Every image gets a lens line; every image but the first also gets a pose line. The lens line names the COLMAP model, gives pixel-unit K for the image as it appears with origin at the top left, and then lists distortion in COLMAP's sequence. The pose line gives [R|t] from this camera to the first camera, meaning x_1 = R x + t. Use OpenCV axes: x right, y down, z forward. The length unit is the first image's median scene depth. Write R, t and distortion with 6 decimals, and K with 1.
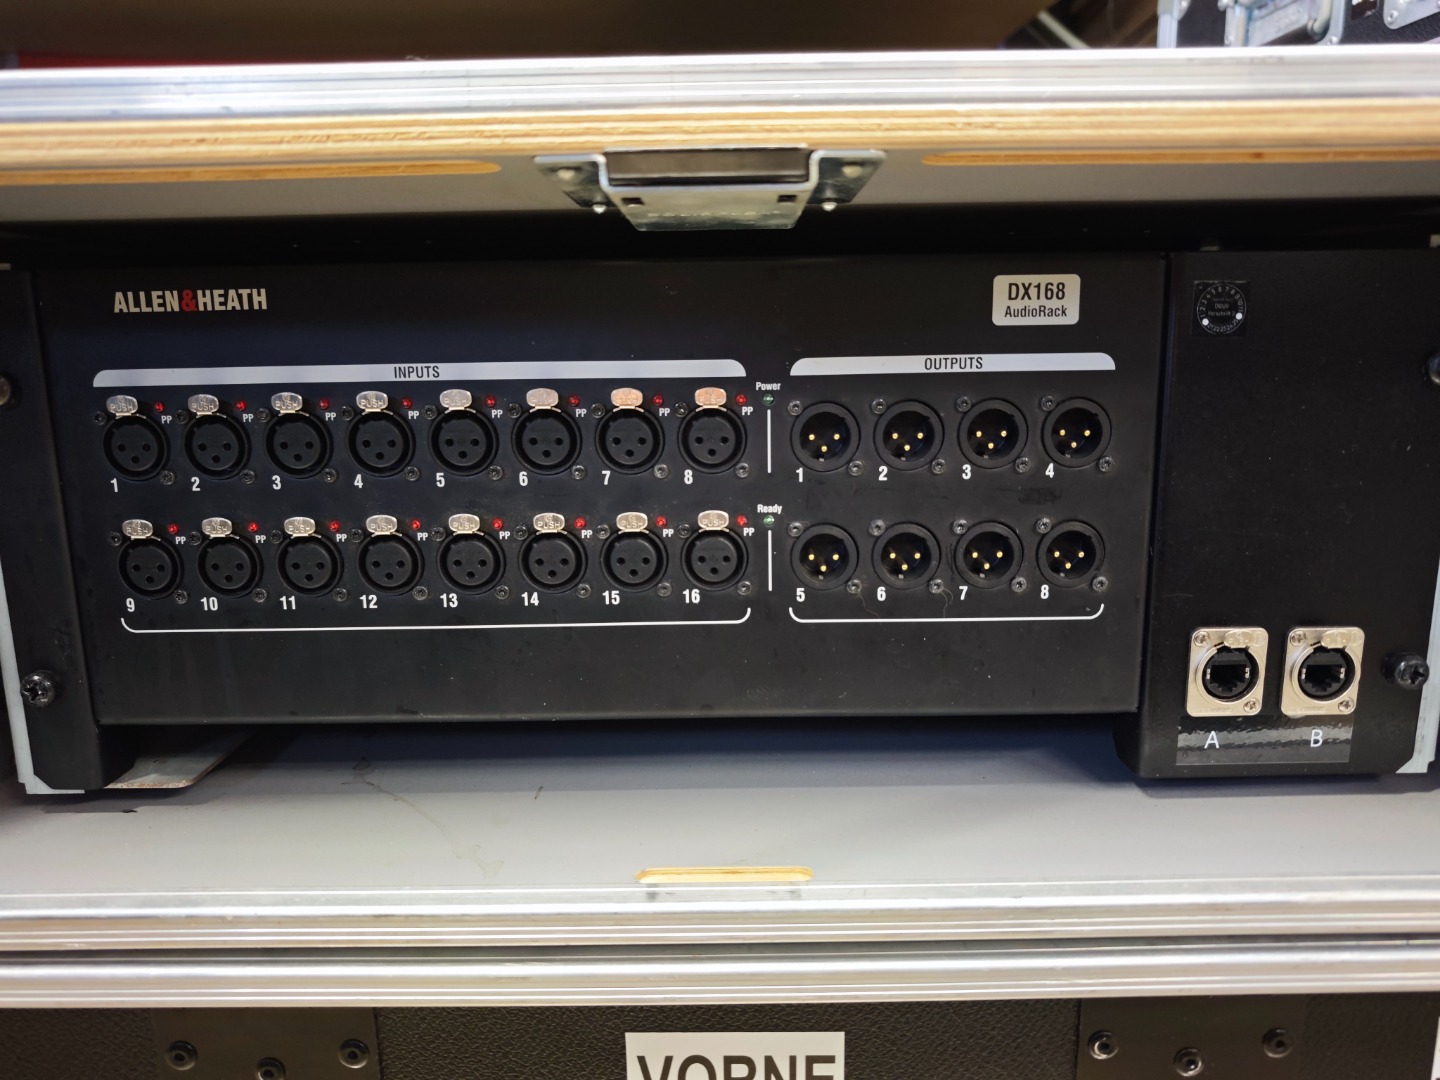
lens RADIAL K [[986.6, 0, 714.5], [0, 986.6, 552.8], [0, 0, 1]] dist [-0.047745, 0.052255]
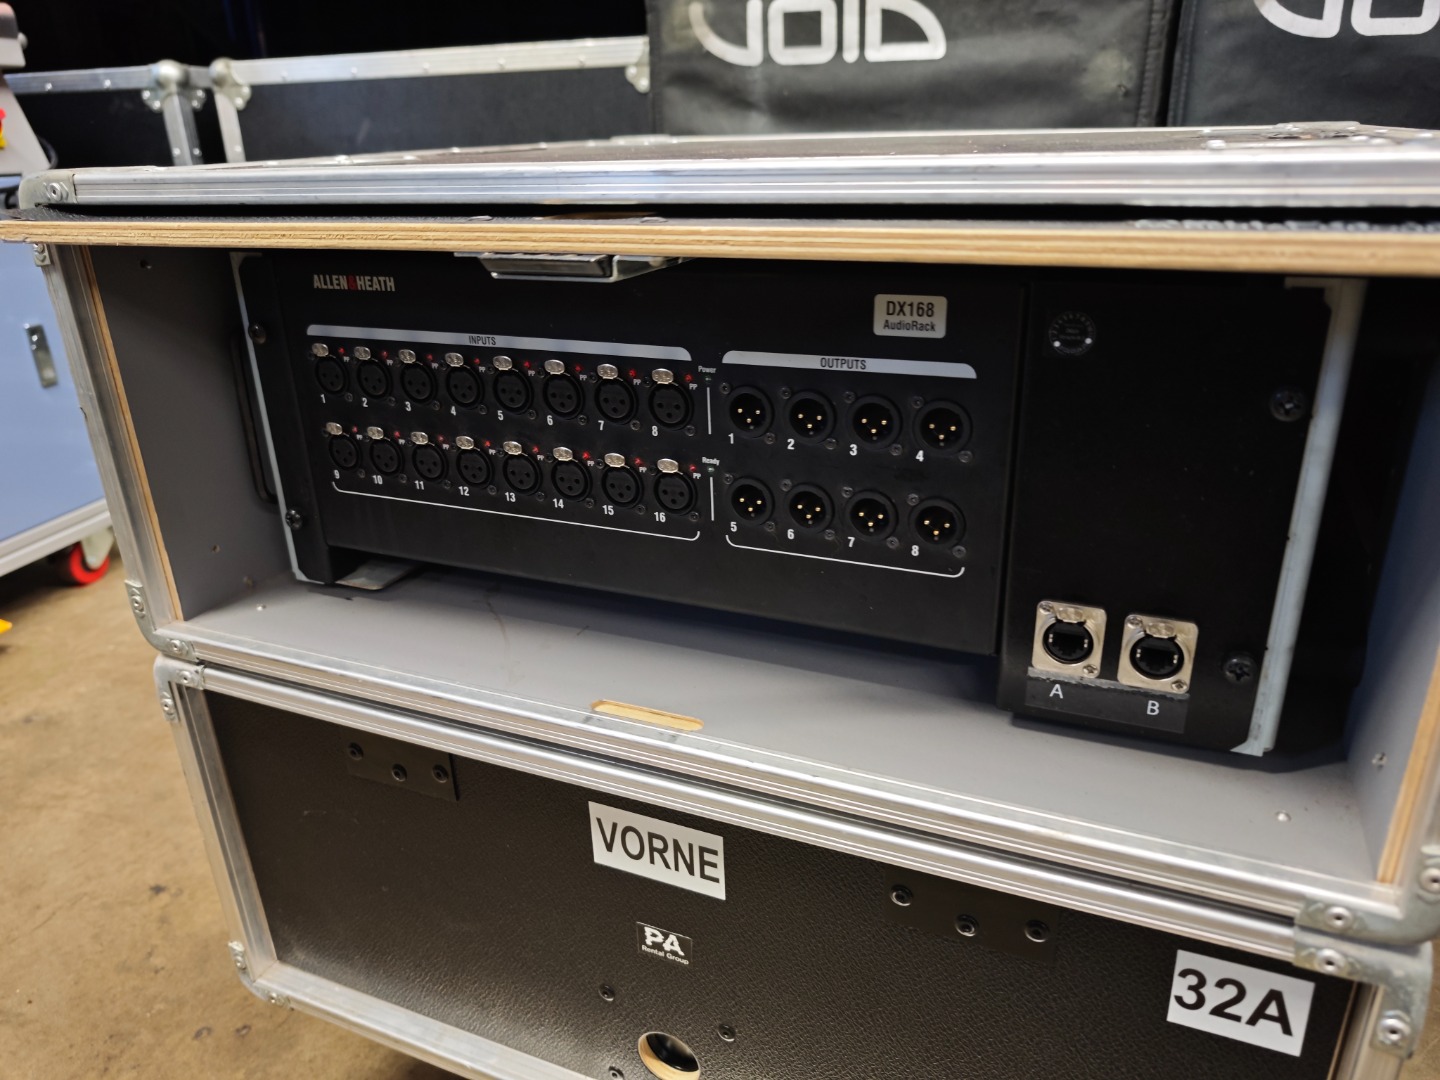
lens RADIAL K [[967.2, 0, 720.0], [0, 967.2, 540.0], [0, 0, 1]] dist [-0.003780, -0.002886]
pose [[0.923543, 0.138709, -0.357531, 0.556802], [-0.065927, 0.975842, 0.208294, -0.215601], [0.377786, -0.168797, 0.910376, -0.198077]]
